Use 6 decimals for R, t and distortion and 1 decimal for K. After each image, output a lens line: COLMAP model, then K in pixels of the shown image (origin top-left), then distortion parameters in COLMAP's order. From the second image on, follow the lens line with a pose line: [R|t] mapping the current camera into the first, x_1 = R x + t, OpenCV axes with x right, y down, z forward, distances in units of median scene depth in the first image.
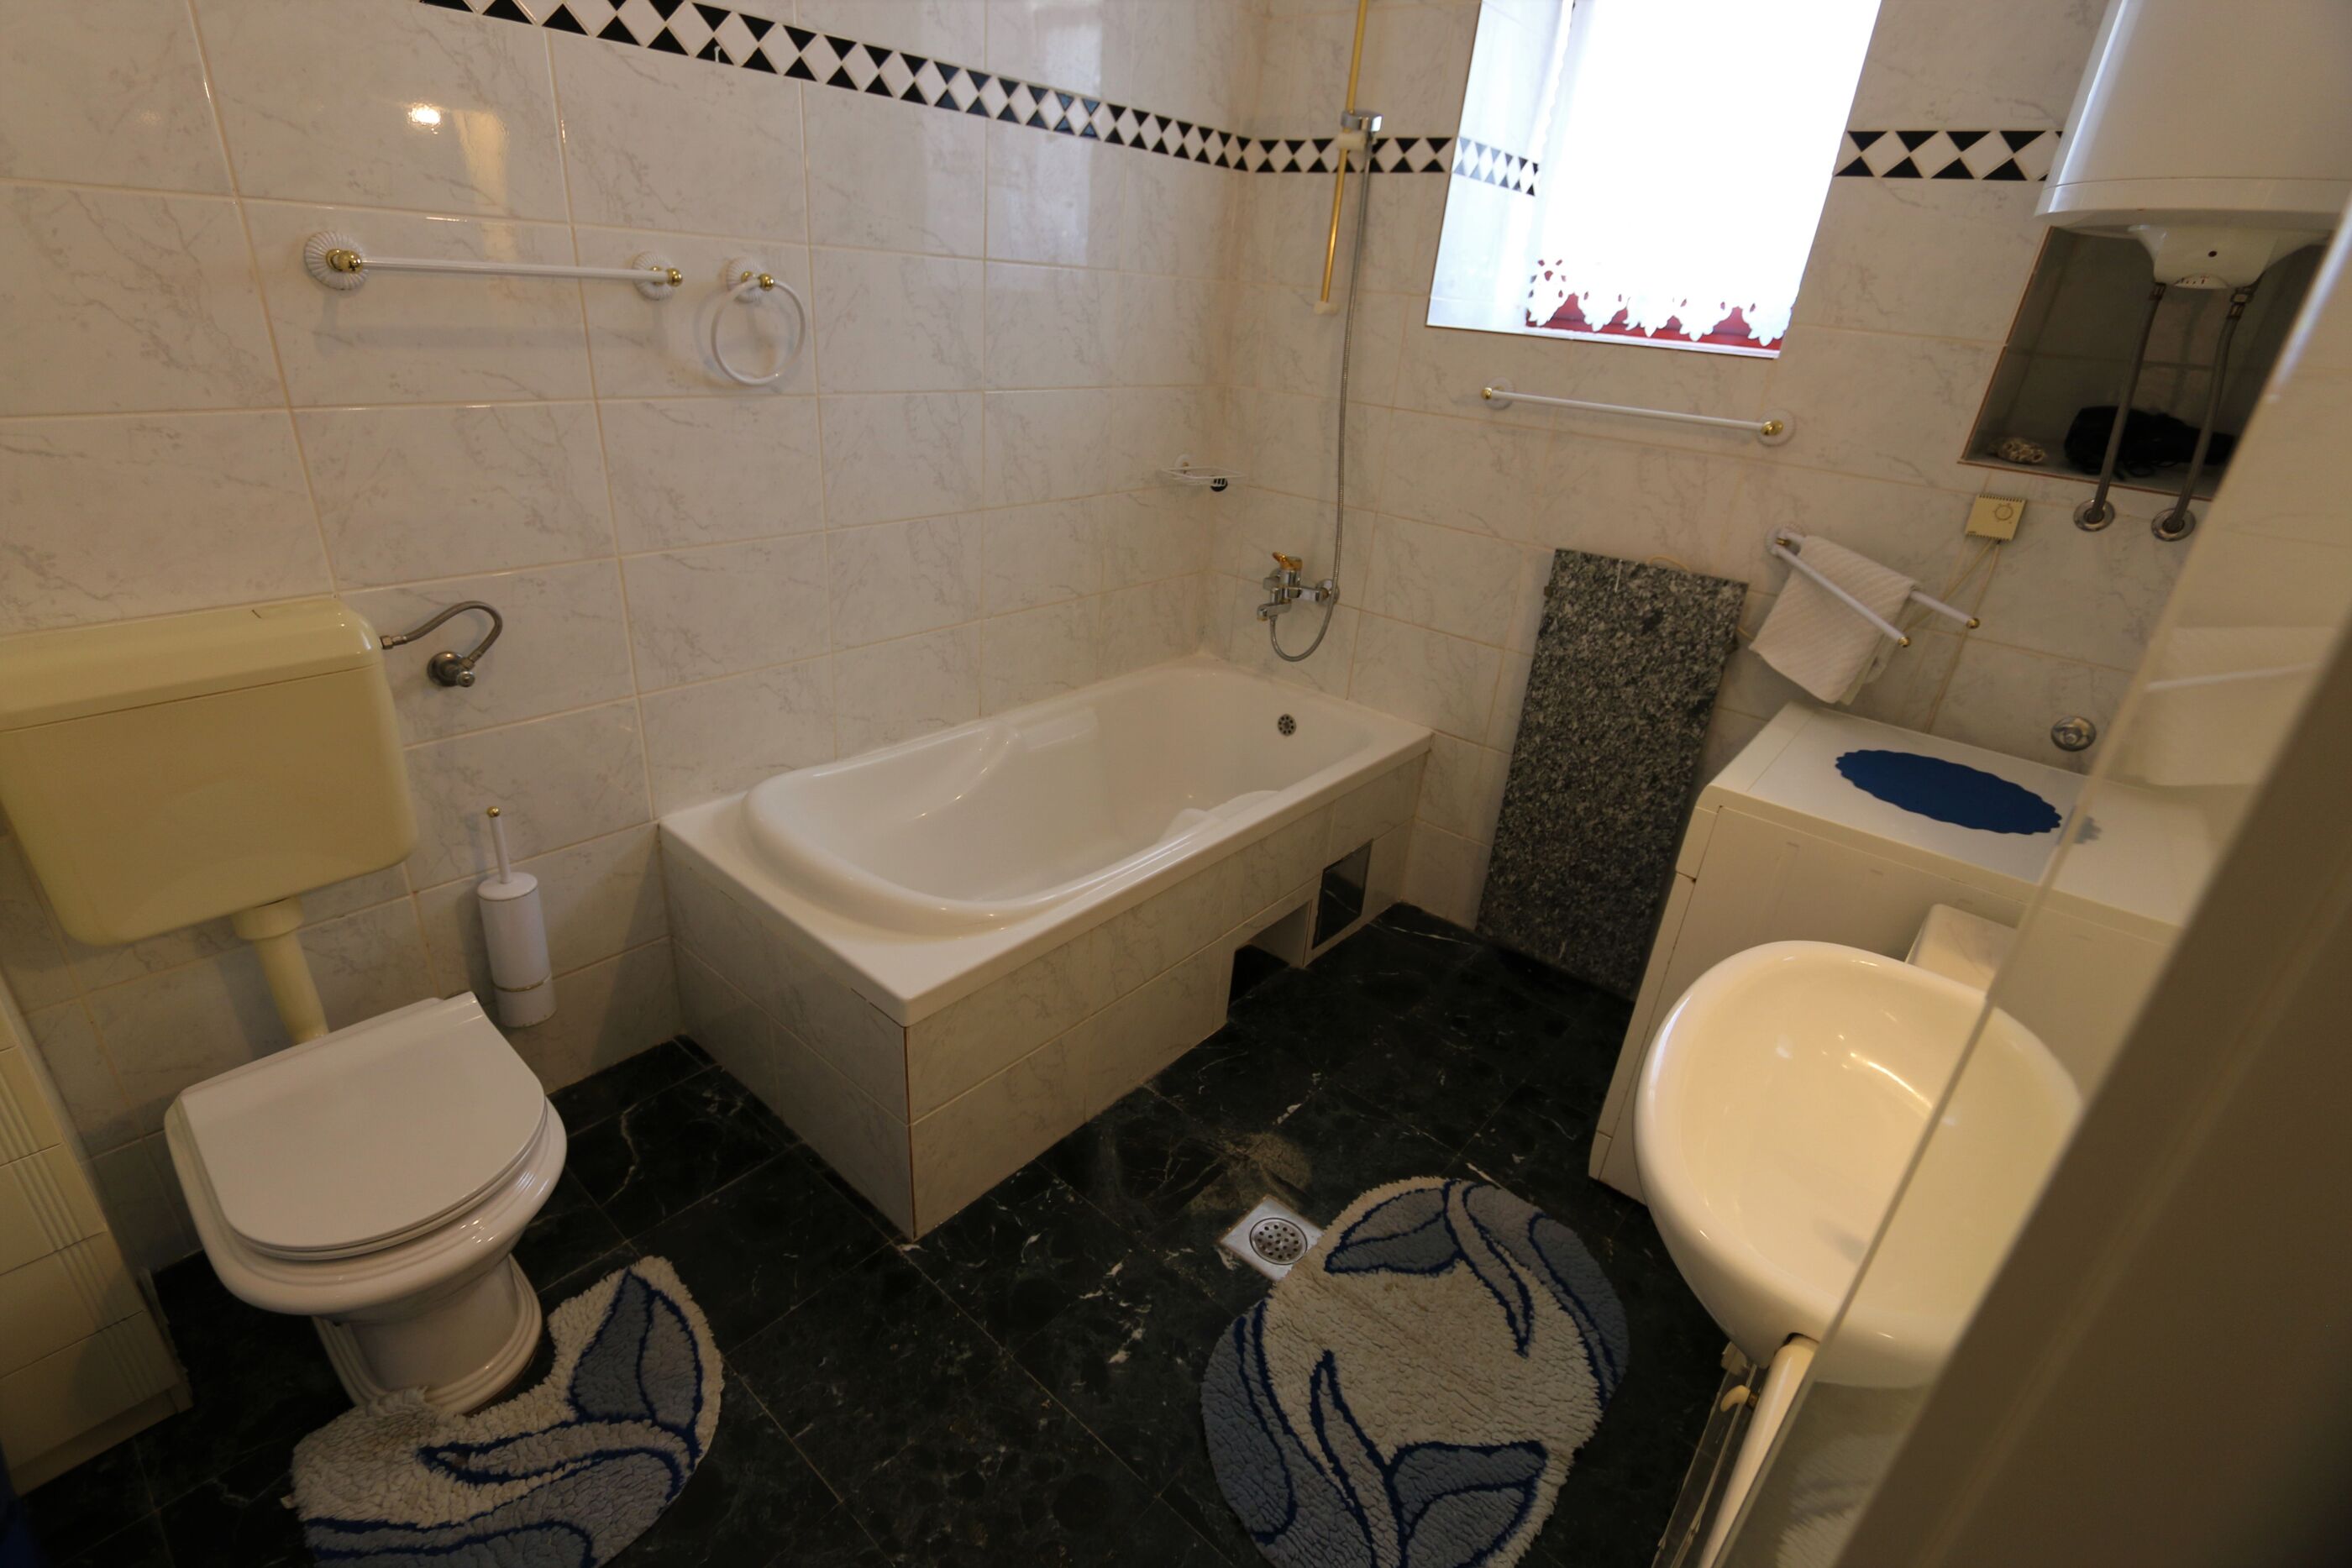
lens RADIAL K [[1075.0, 0, 1160.4], [0, 1075.0, 779.9], [0, 0, 1]] dist [-0.014863, 0.002660]
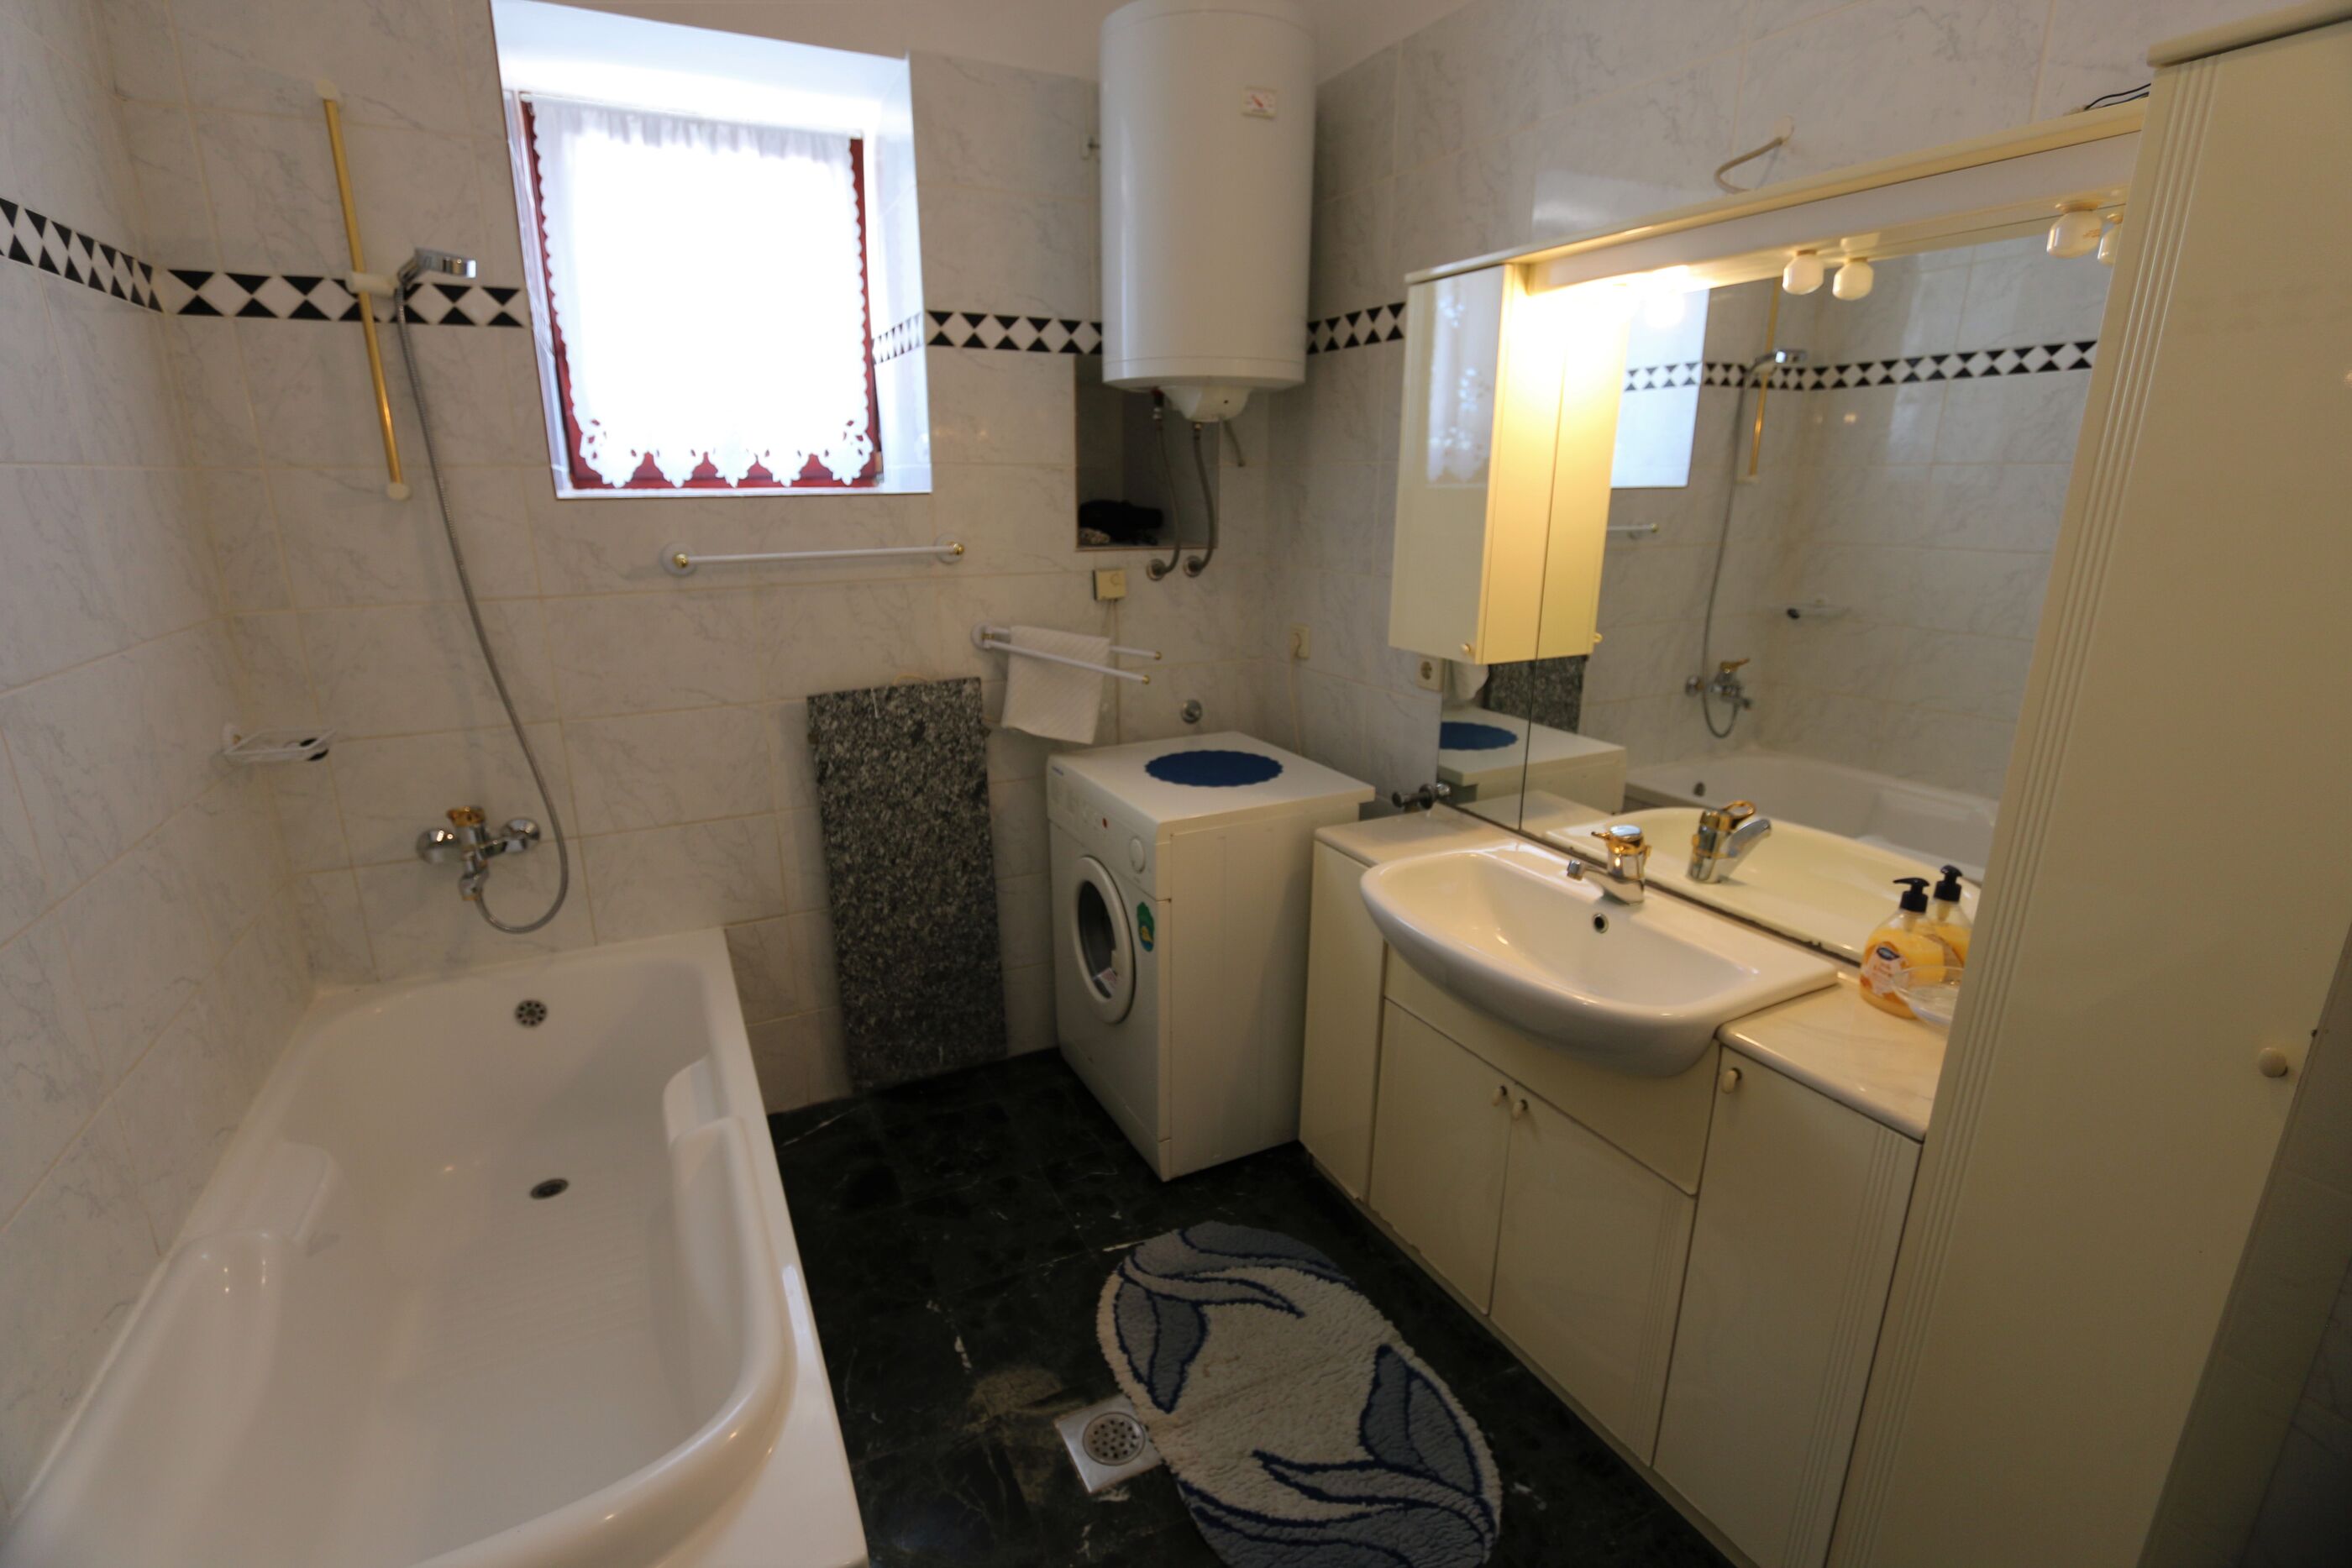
lens RADIAL K [[1075.0, 0, 1157.7], [0, 1075.0, 786.8], [0, 0, 1]] dist [-0.014863, 0.002660]
pose [[0.394929, -0.327400, 0.858394, -0.401631], [0.415559, 0.896958, 0.150919, -0.164728], [-0.819354, 0.297111, 0.490289, 0.289449]]
